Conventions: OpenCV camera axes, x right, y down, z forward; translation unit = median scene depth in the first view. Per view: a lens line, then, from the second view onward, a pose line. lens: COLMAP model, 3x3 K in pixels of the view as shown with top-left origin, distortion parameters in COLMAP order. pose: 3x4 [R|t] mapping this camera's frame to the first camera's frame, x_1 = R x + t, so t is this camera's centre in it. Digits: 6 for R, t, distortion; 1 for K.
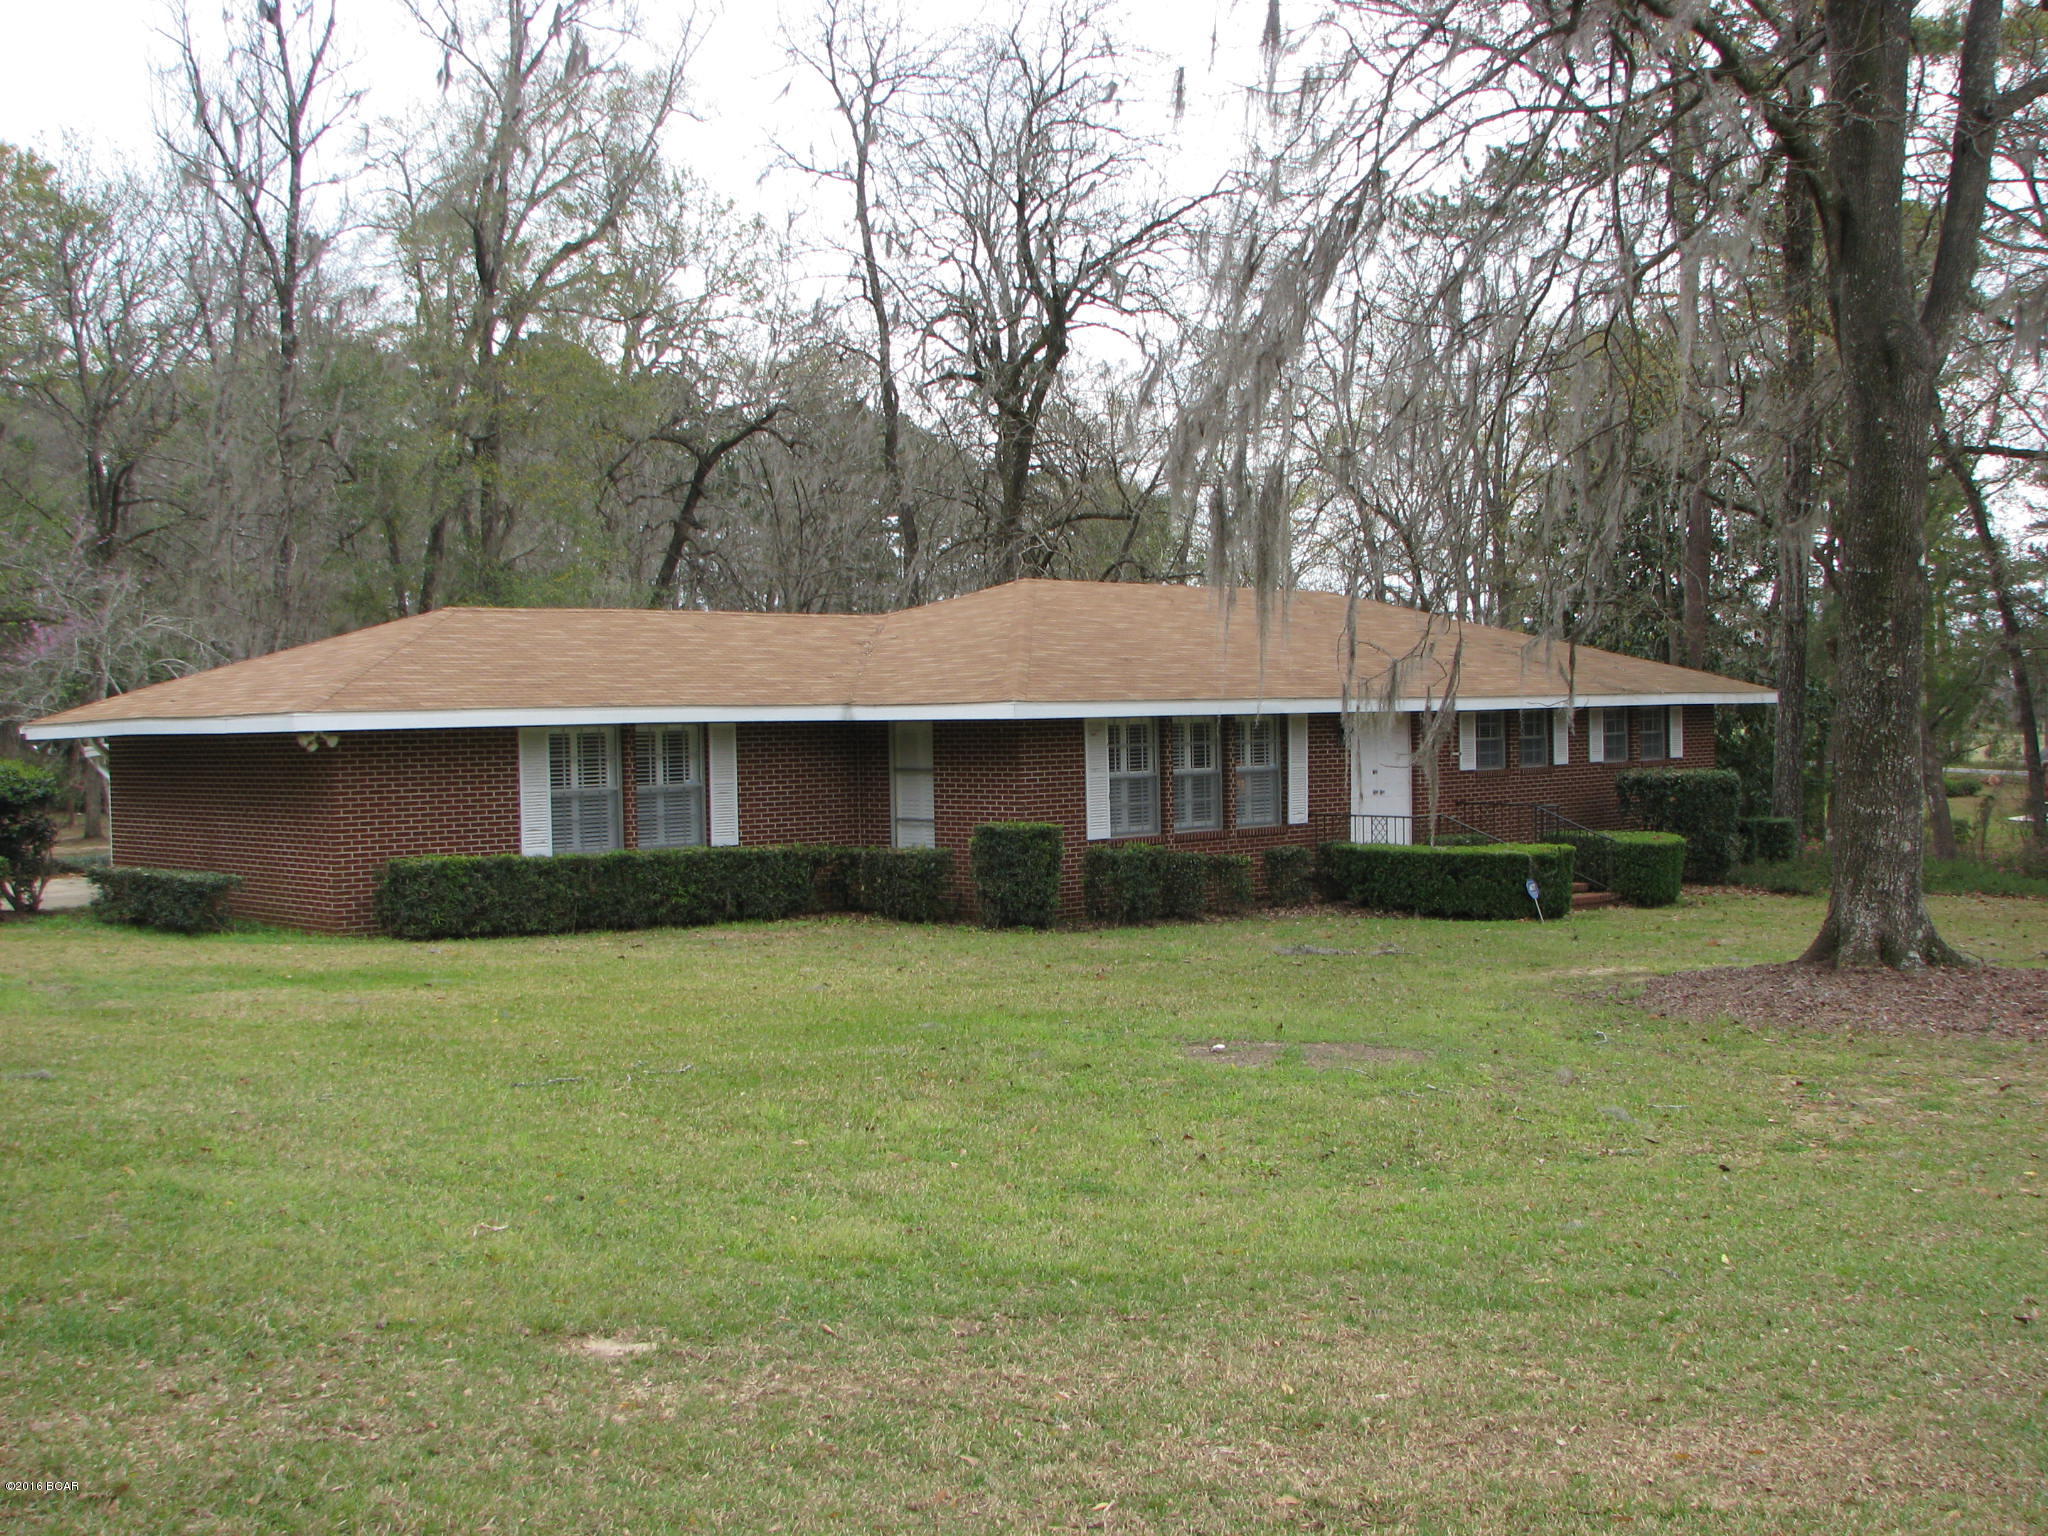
lens RADIAL K [[2215.3, 0, 1044.5], [0, 2215.3, 794.4], [0, 0, 1]] dist [-0.194661, 0.269108]
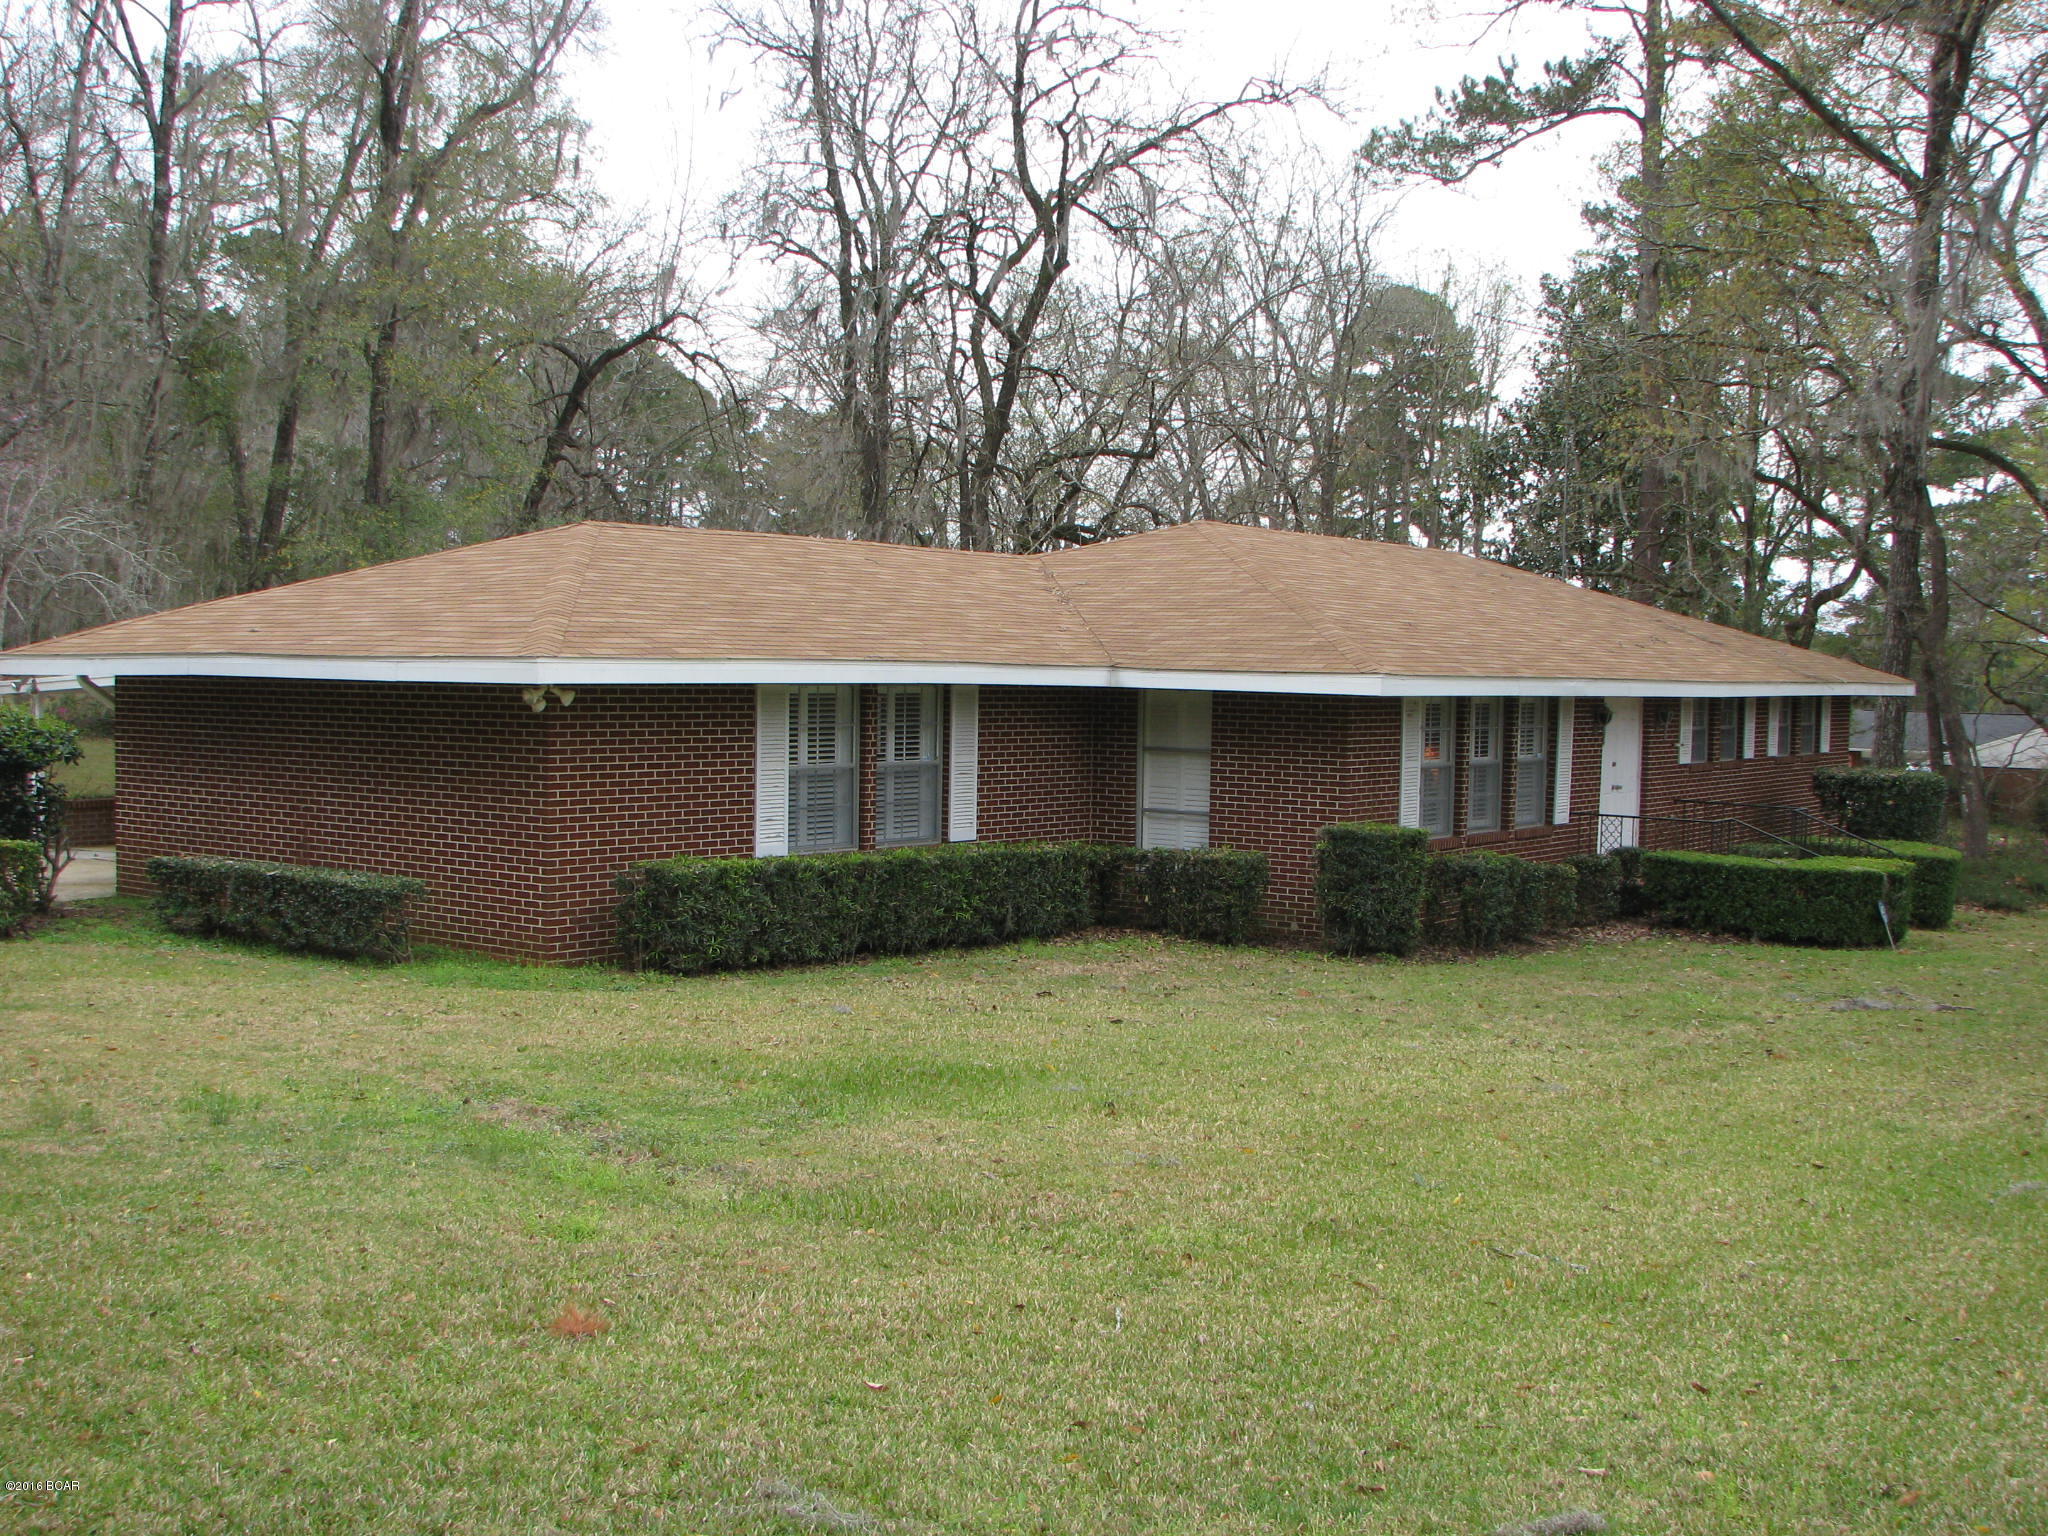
lens RADIAL K [[2215.3, 0, 1044.5], [0, 2215.3, 794.4], [0, 0, 1]] dist [-0.194661, 0.269108]
pose [[0.986473, 0.027217, 0.161648, -0.242568], [-0.030912, 0.999314, 0.020386, -0.010228], [-0.160983, -0.025108, 0.986638, 0.213712]]
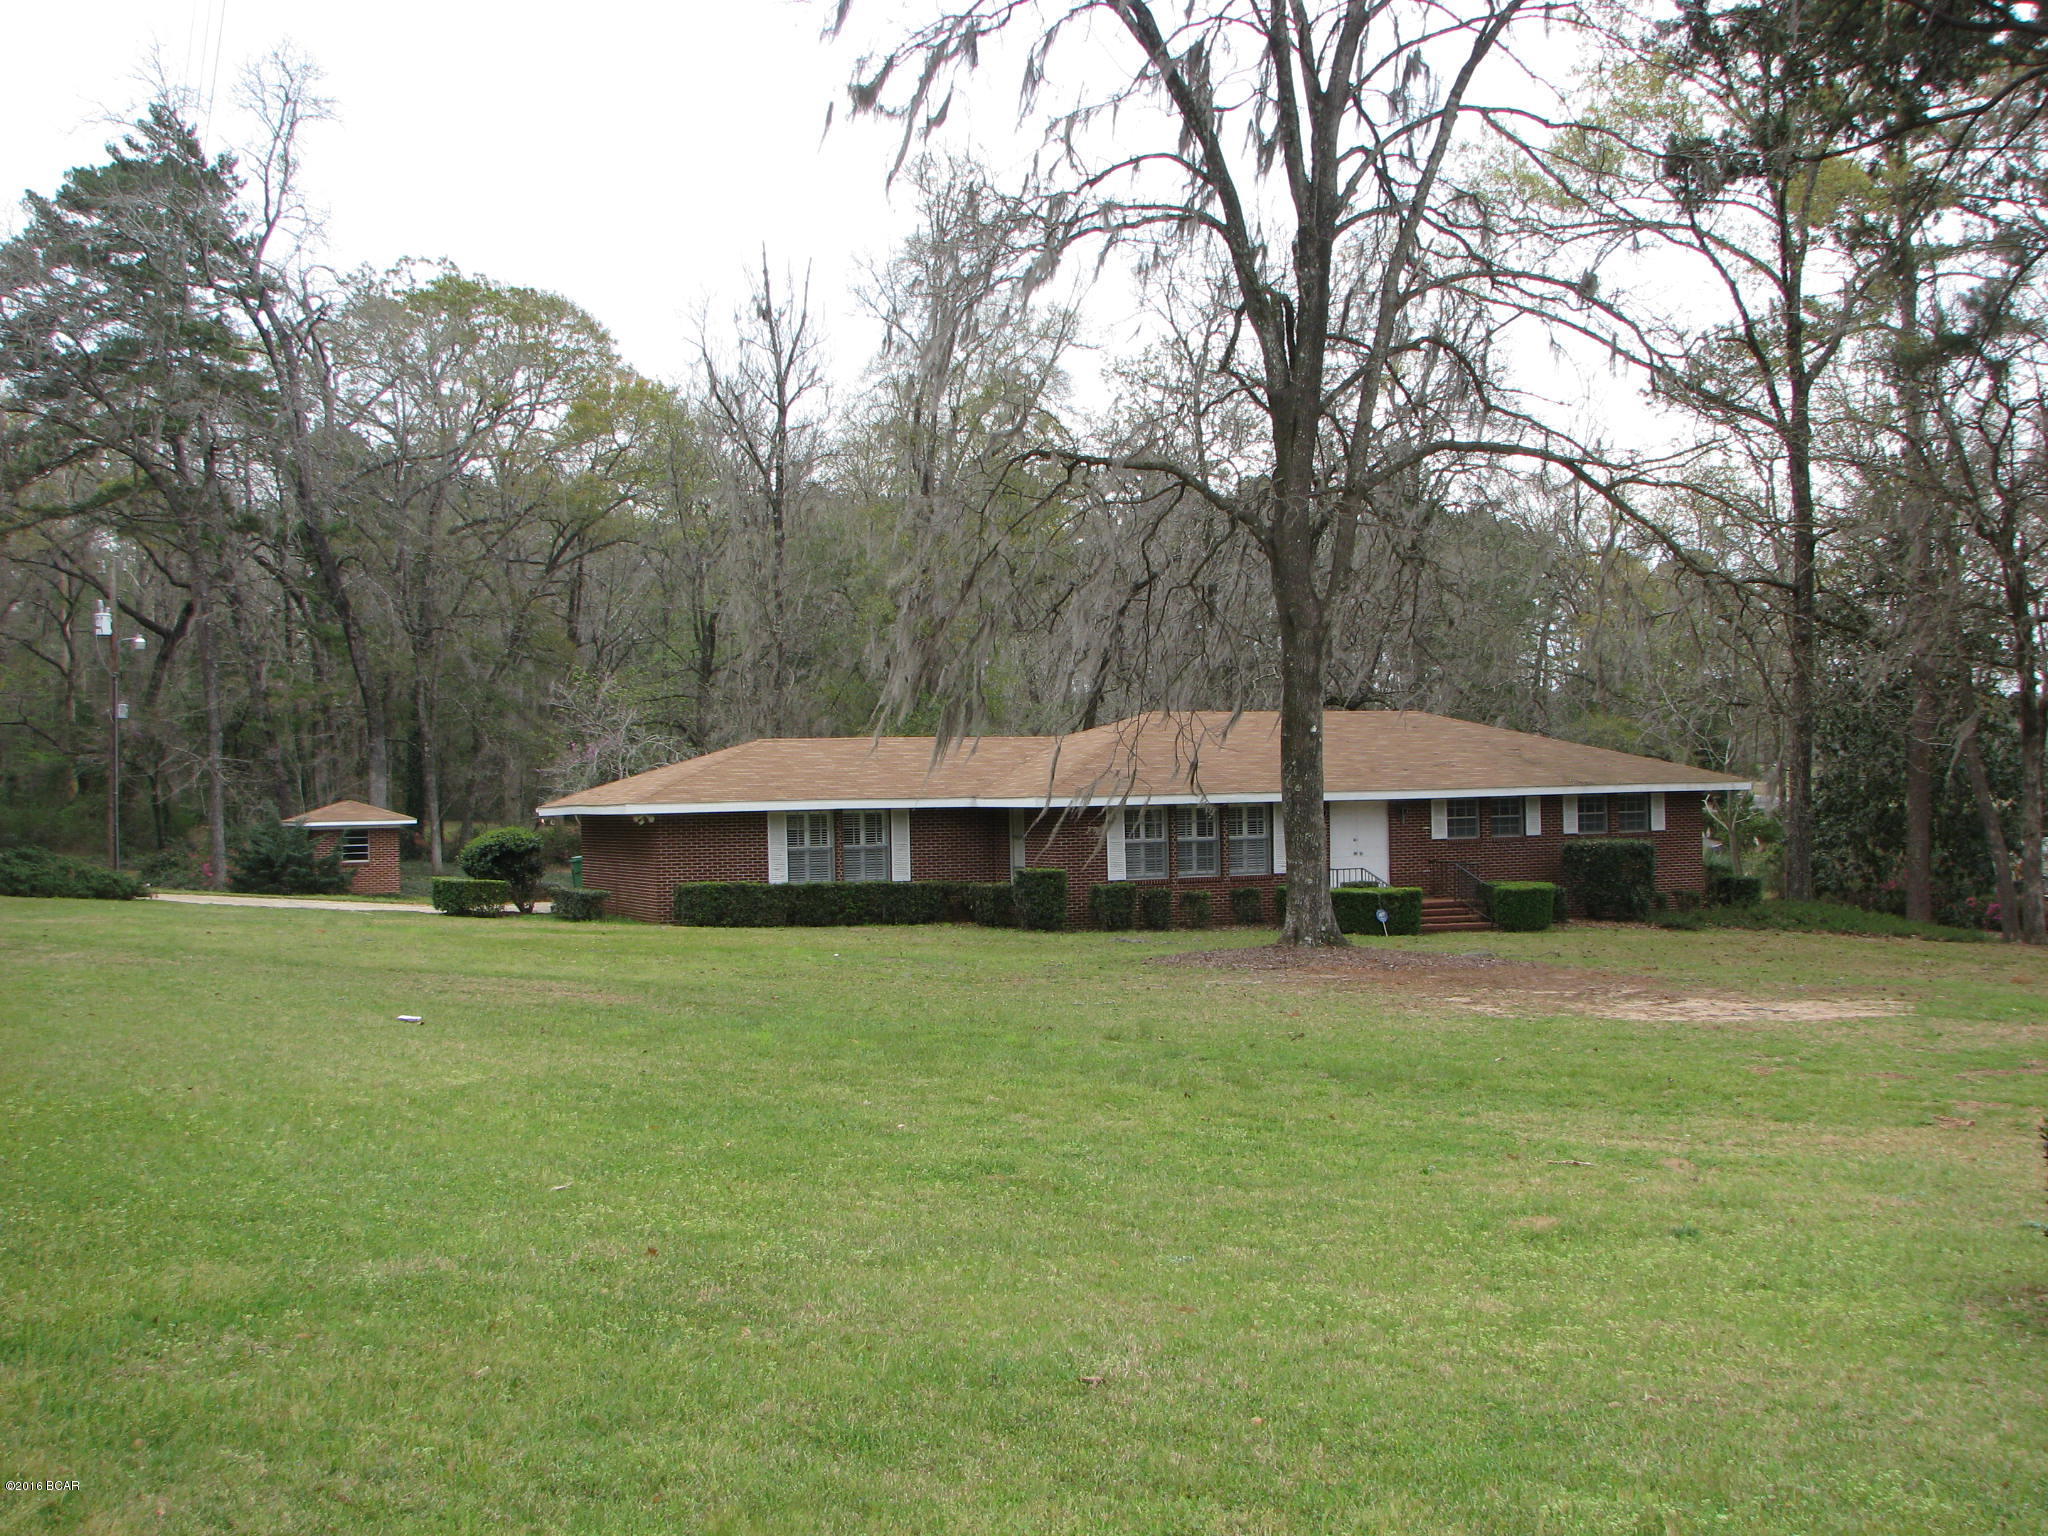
lens RADIAL K [[2215.3, 0, 1044.5], [0, 2215.3, 794.4], [0, 0, 1]] dist [-0.194661, 0.269108]
pose [[0.945485, -0.000136, -0.325667, 0.504625], [-0.009311, 0.999580, -0.027450, 0.002261], [0.325534, 0.028985, 0.945086, -0.558265]]
